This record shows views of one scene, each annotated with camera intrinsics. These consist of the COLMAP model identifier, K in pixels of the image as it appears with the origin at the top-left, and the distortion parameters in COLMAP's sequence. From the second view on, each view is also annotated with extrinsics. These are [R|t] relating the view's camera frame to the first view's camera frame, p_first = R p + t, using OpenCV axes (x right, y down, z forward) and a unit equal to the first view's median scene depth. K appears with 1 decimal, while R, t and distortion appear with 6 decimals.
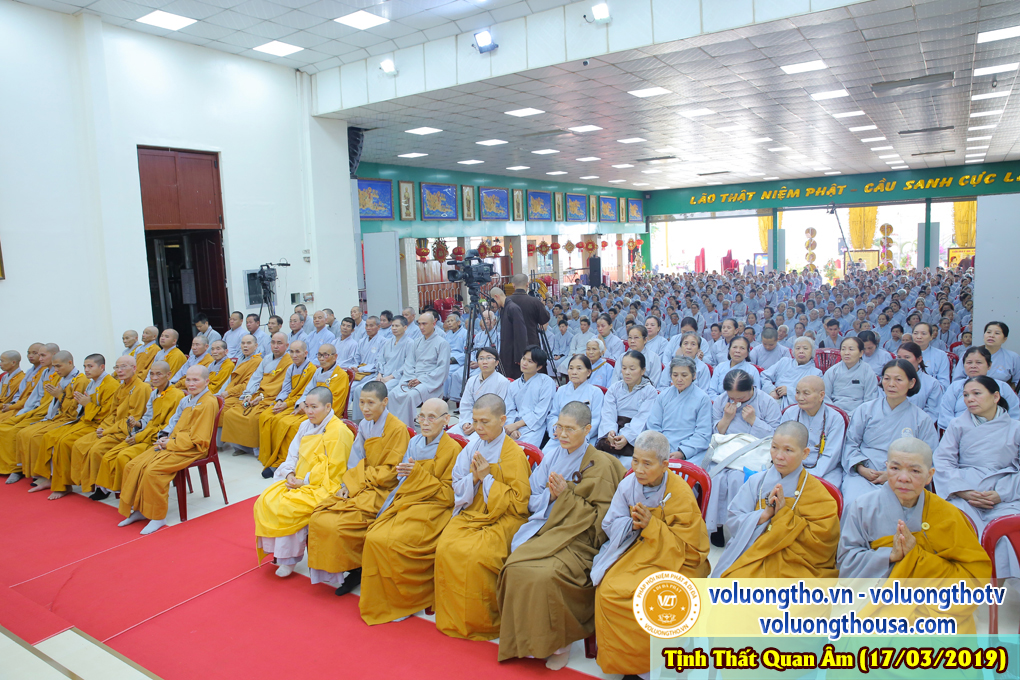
lens RADIAL K [[691.4, 0, 510.0], [0, 691.4, 340.0], [0, 0, 1]] dist [-0.108422, 0.084248]
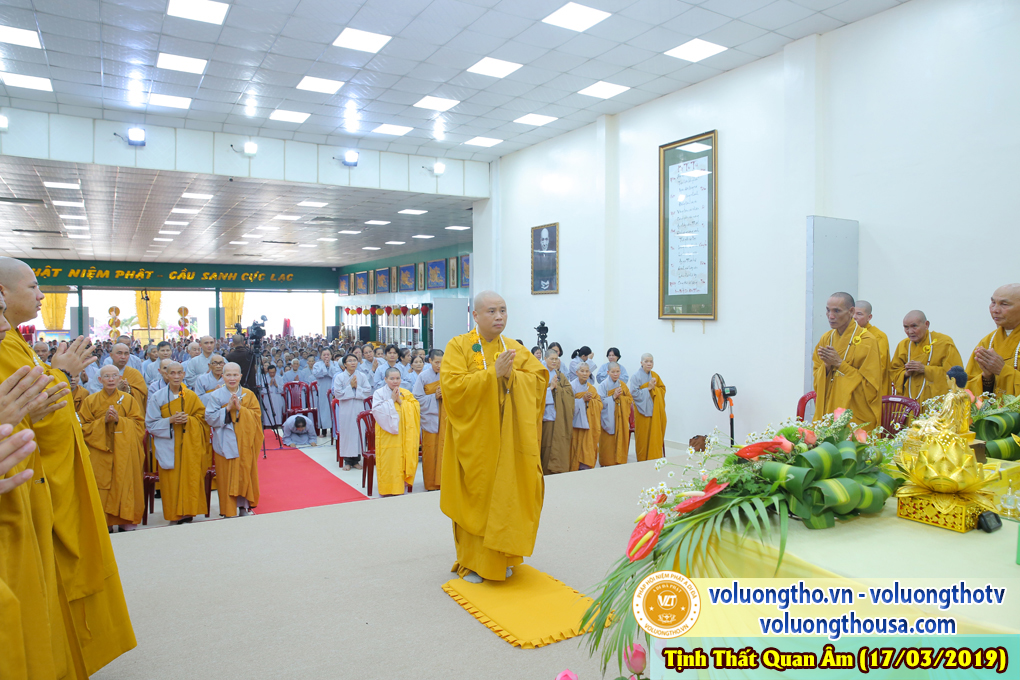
lens RADIAL K [[691.4, 0, 510.0], [0, 691.4, 340.0], [0, 0, 1]] dist [-0.108422, 0.084248]
pose [[0.433654, 0.013705, 0.900975, -0.259422], [0.097048, 0.993358, -0.061821, 0.013825], [-0.895838, 0.114247, 0.429444, -0.012285]]
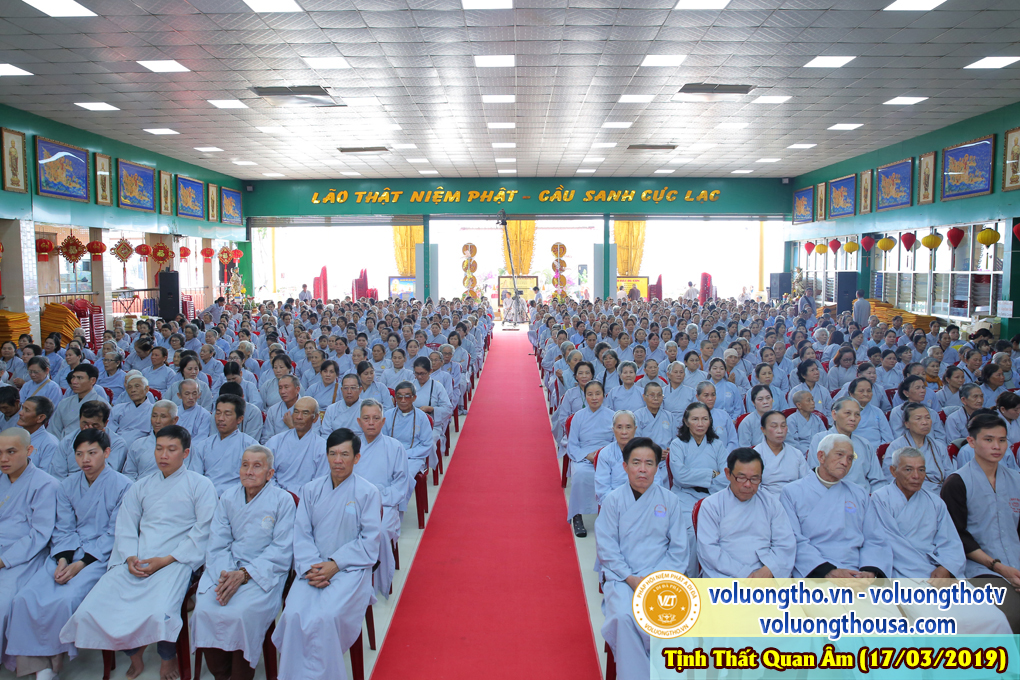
lens RADIAL K [[740.9, 0, 506.6], [0, 740.9, 328.4], [0, 0, 1]] dist [-0.123072, 0.104987]
pose [[0.841776, 0.002147, 0.539823, 0.028122], [0.033829, 0.997817, -0.056719, -0.022281], [-0.538766, 0.066006, 0.839866, 0.298071]]
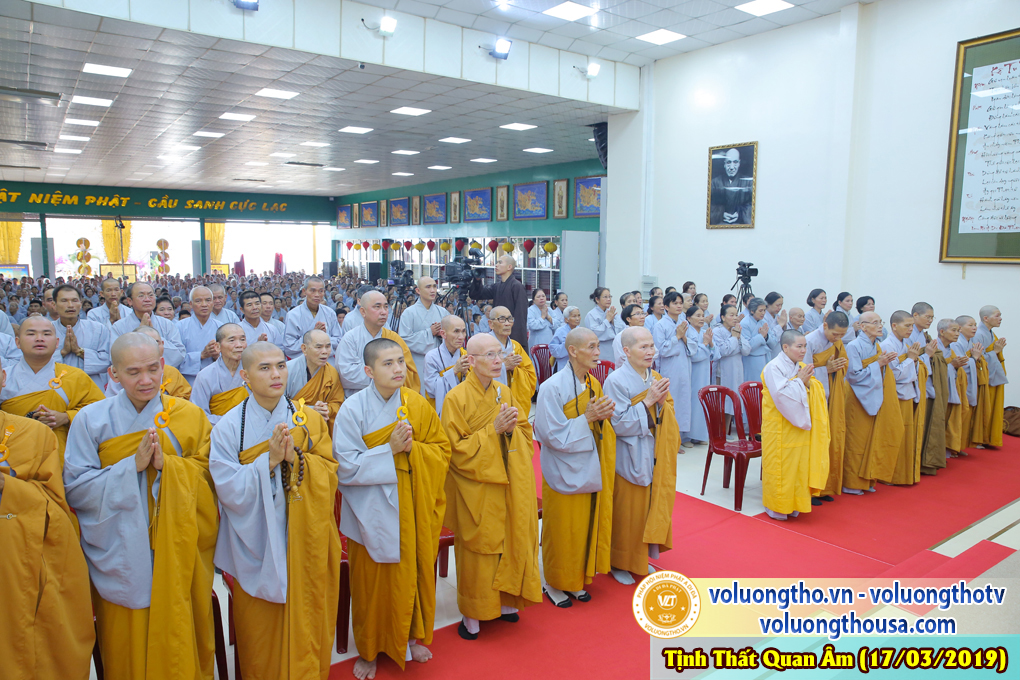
lens RADIAL K [[691.4, 0, 510.0], [0, 691.4, 340.0], [0, 0, 1]] dist [-0.108422, 0.084248]
pose [[0.351491, -0.067590, 0.933748, -0.235625], [0.092976, 0.994980, 0.037024, -0.006615], [-0.931563, 0.073802, 0.356011, 0.144404]]
